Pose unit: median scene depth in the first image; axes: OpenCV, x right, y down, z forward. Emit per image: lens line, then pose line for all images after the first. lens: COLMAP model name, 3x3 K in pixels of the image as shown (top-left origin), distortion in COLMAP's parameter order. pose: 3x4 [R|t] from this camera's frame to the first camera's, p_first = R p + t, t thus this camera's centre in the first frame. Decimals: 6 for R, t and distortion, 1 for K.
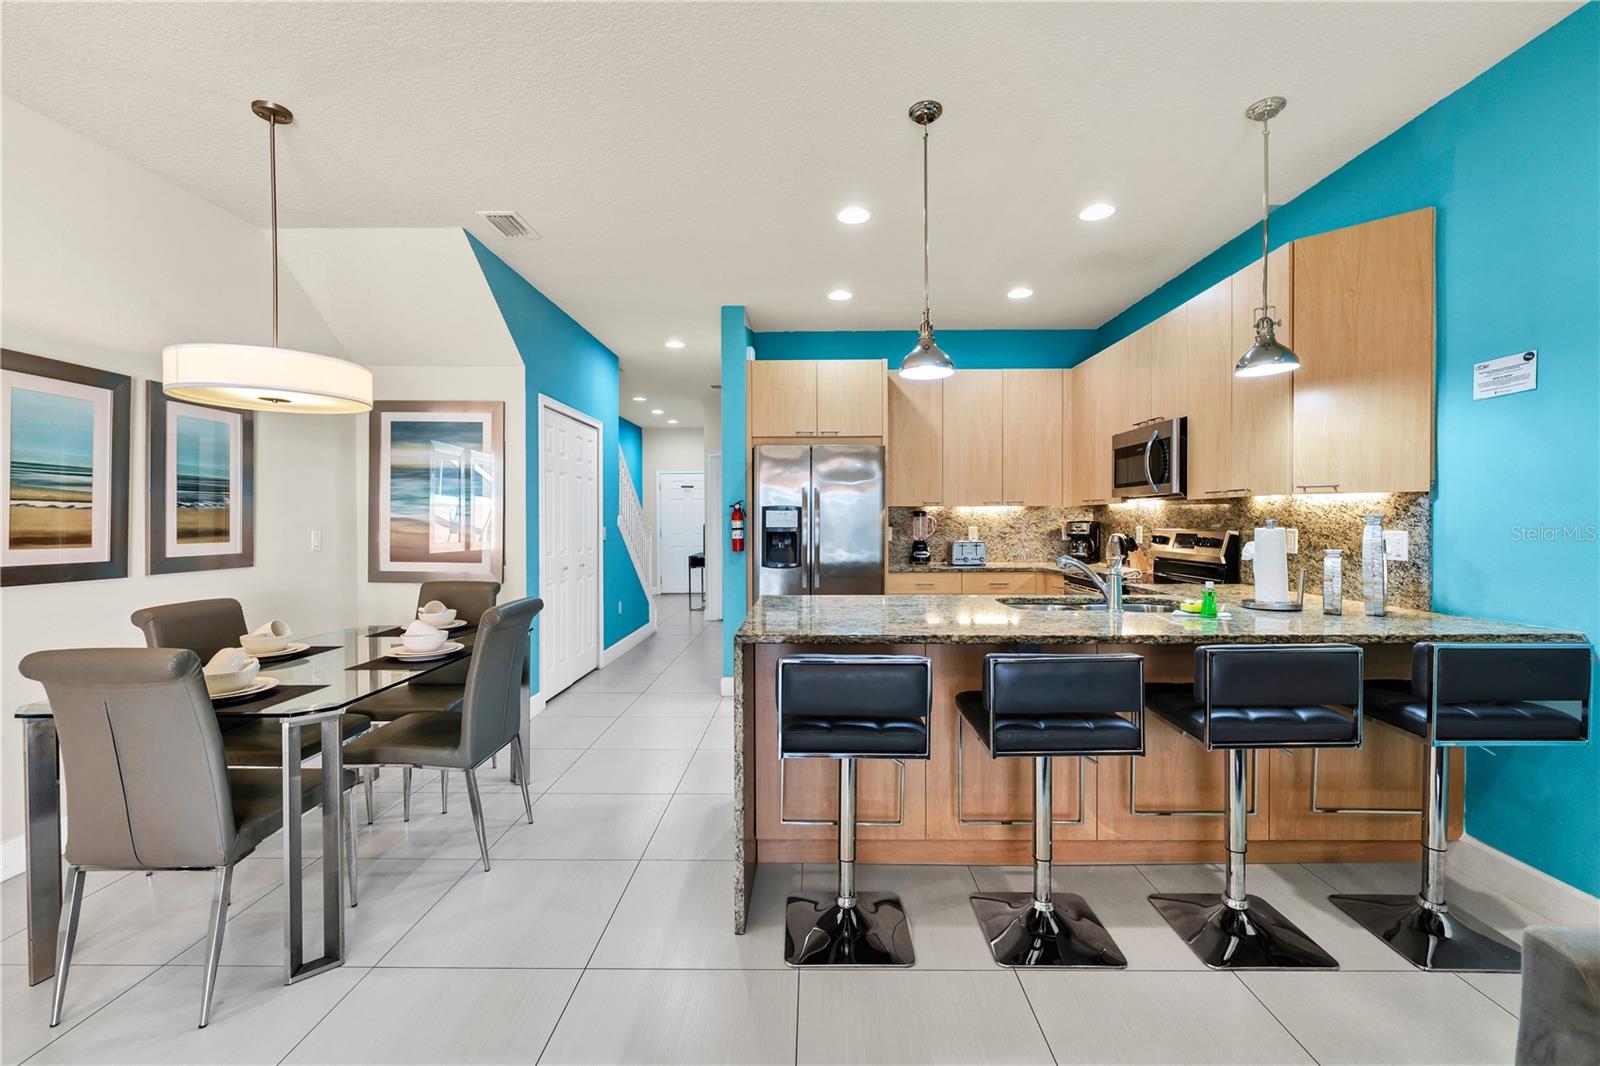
lens RADIAL K [[671.1, 0, 795.8], [0, 671.1, 525.4], [0, 0, 1]] dist [-0.000016, 0.000034]
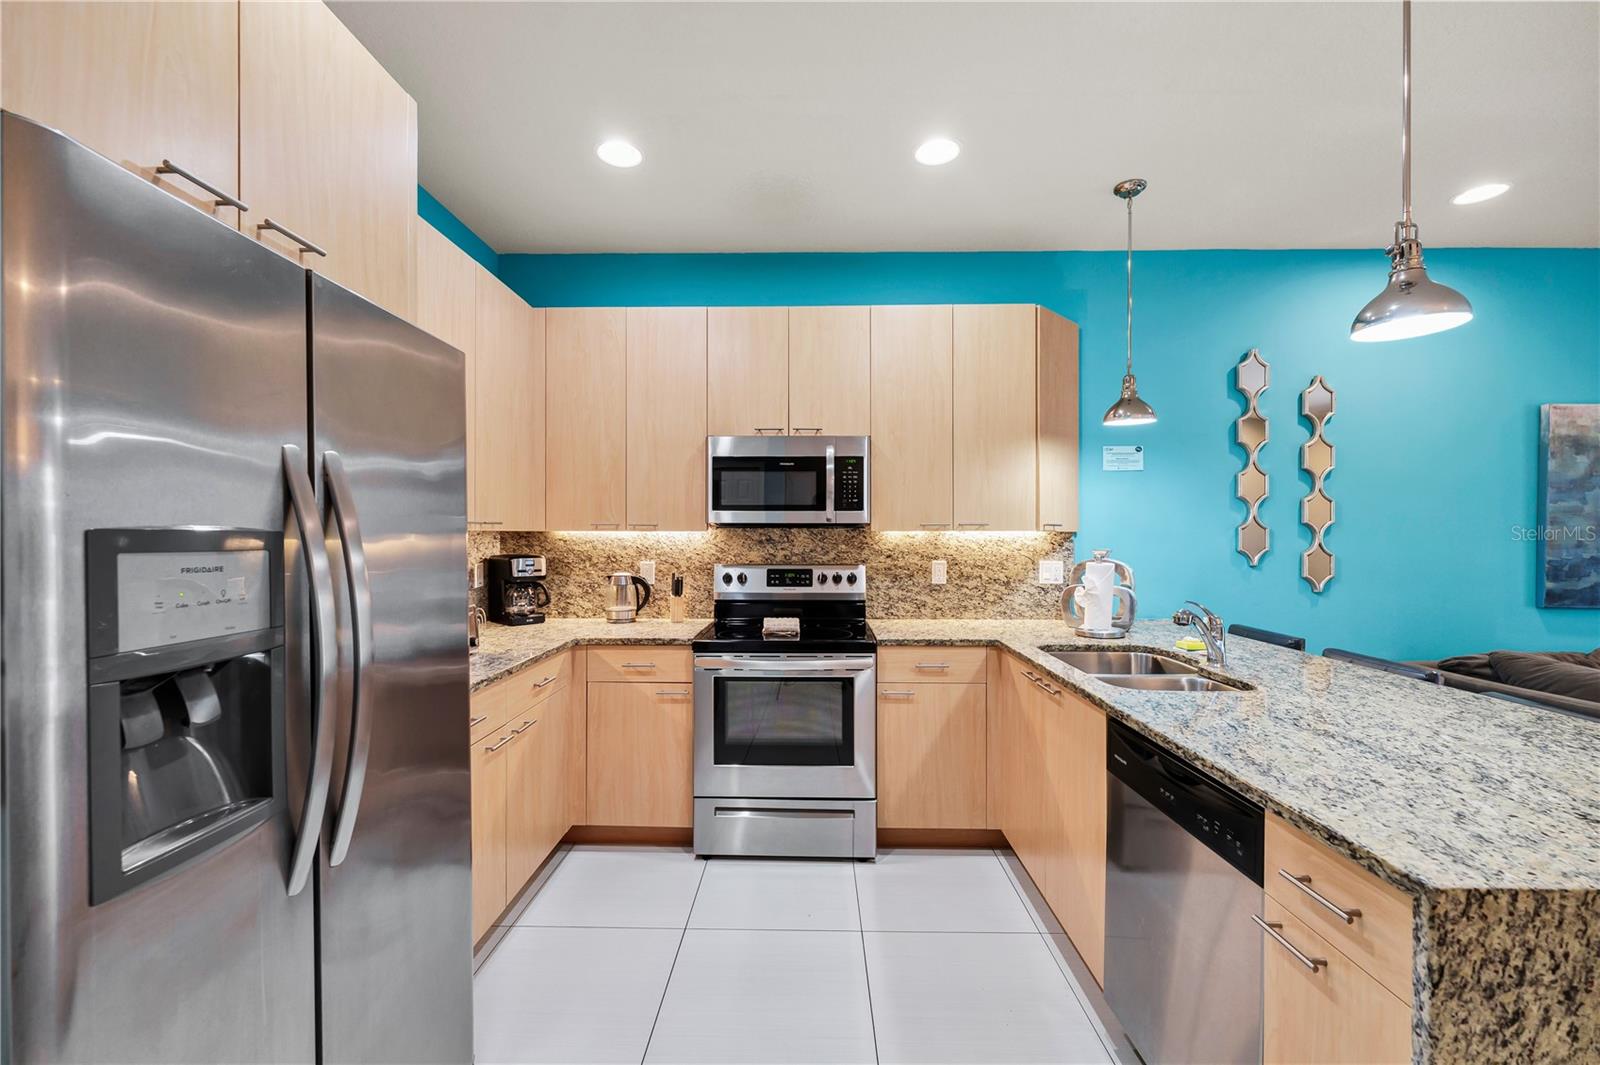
lens RADIAL K [[658.7, 0, 802.5], [0, 658.7, 538.5], [0, 0, 1]] dist [-0.001705, -0.000262]
pose [[-0.005325, -0.005647, 0.999970, -0.261251], [0.007731, 0.999954, 0.005688, -0.032364], [-0.999956, 0.007761, -0.005281, 1.035152]]
